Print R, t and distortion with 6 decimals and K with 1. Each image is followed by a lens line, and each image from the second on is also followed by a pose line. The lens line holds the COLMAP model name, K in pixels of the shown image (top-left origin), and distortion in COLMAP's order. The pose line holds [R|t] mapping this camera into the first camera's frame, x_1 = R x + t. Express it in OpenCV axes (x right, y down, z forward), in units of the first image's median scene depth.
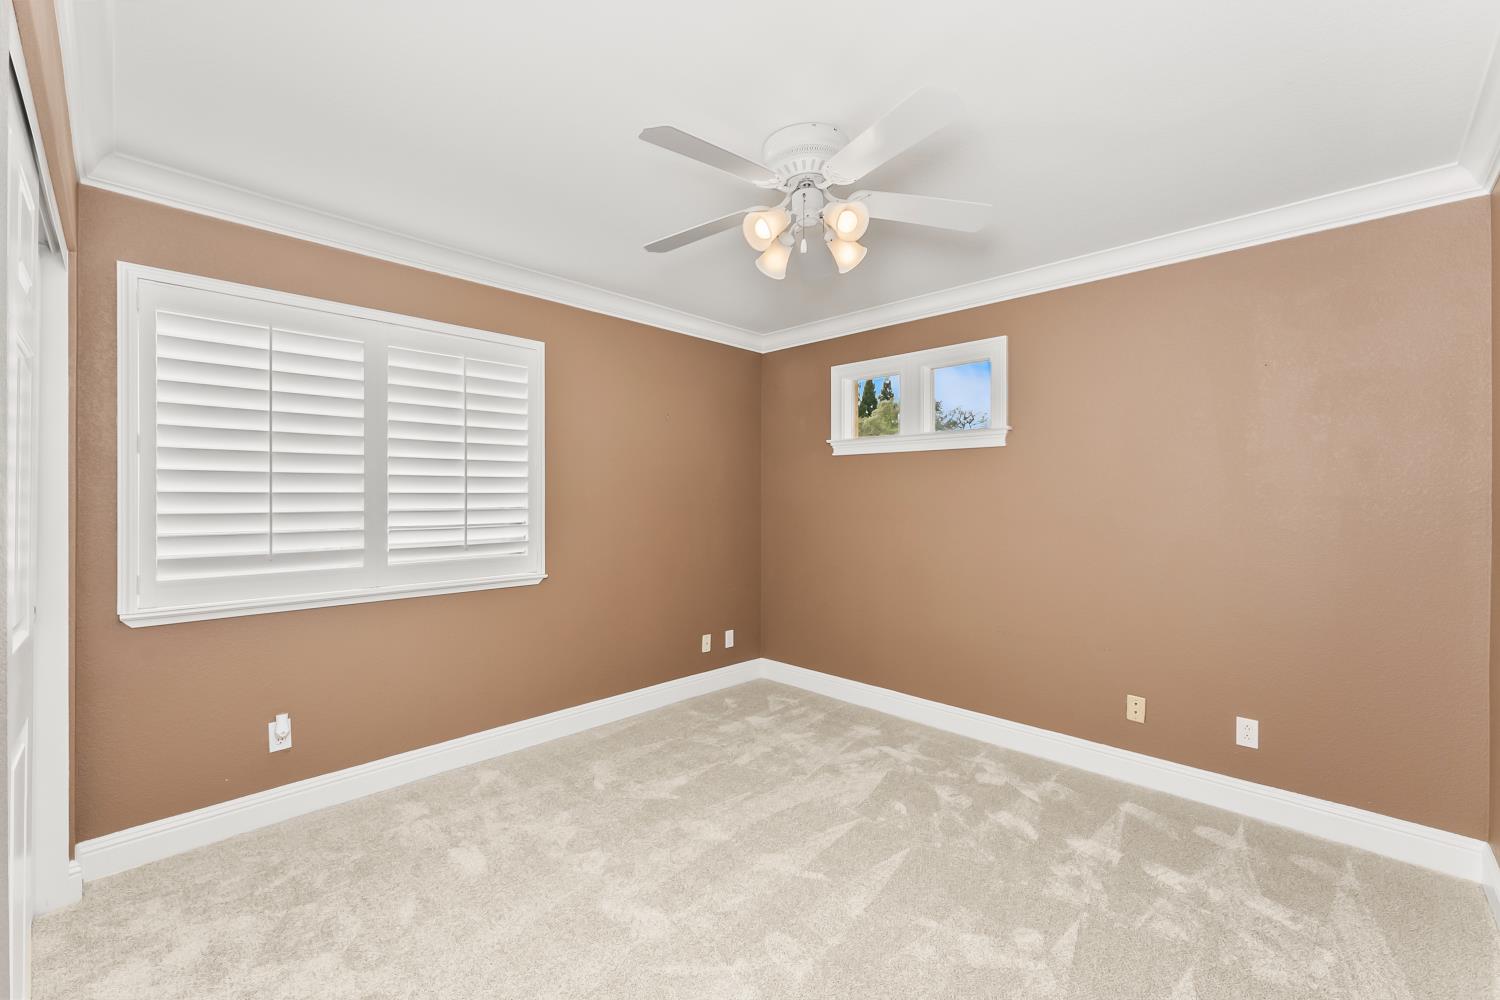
lens RADIAL K [[601.3, 0, 737.7], [0, 601.3, 496.4], [0, 0, 1]] dist [-0.003696, 0.001891]
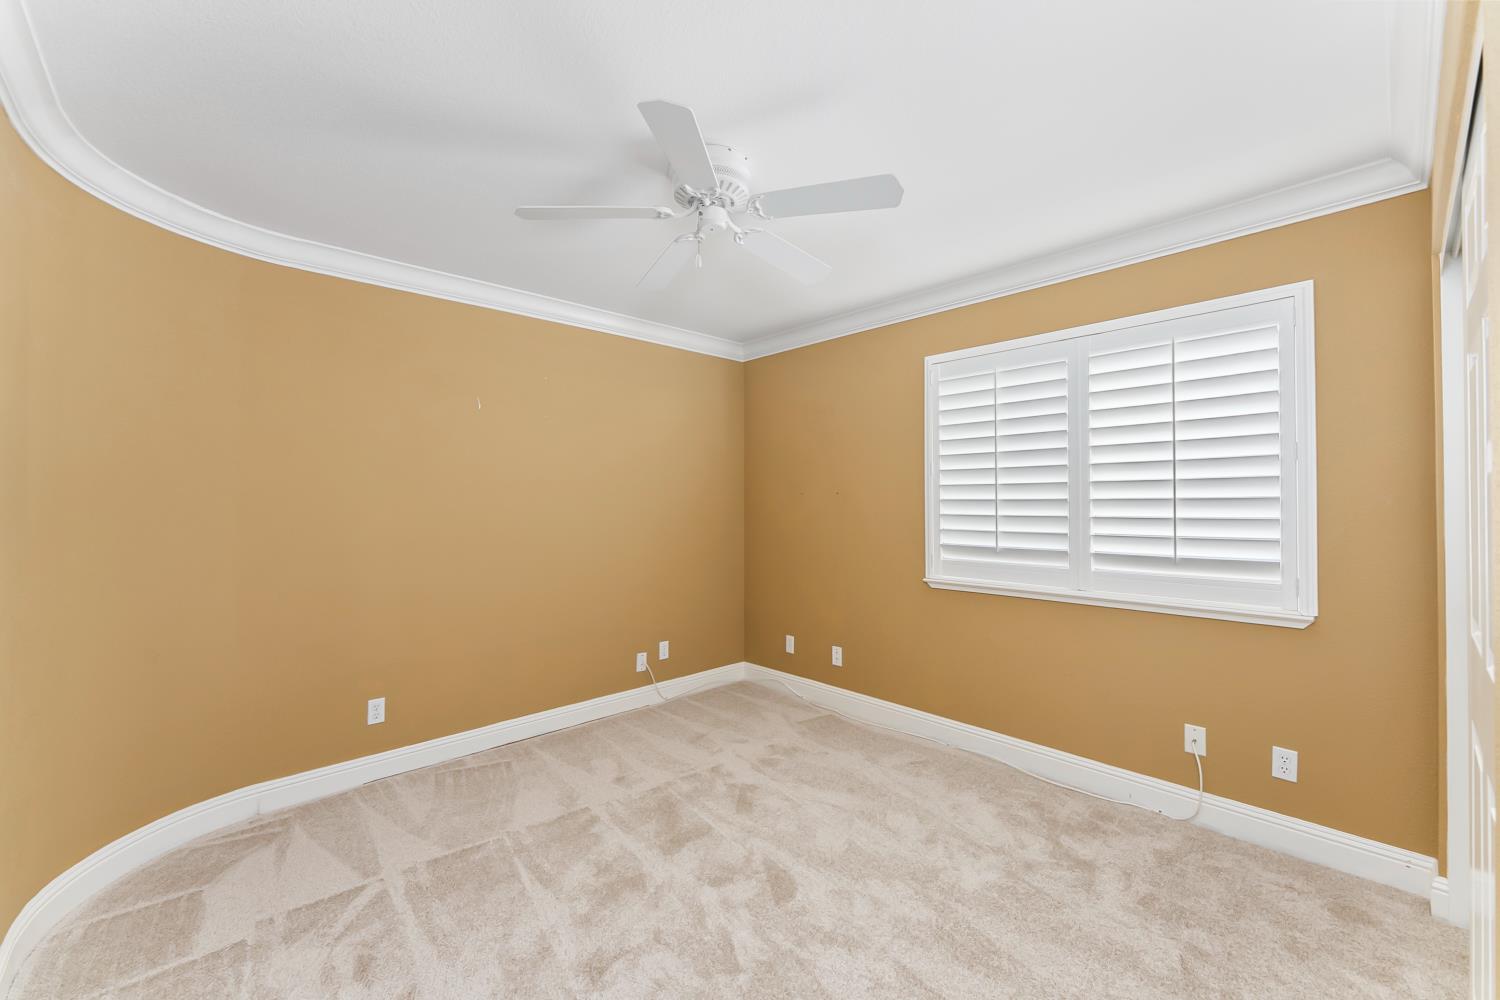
lens RADIAL K [[601.3, 0, 737.7], [0, 601.3, 499.8], [0, 0, 1]] dist [-0.003696, 0.001891]
pose [[-0.031704, -0.002156, -0.999495, 0.424939], [0.000196, 0.999998, -0.002164, -0.002676], [0.999497, -0.000264, -0.031704, 0.398761]]
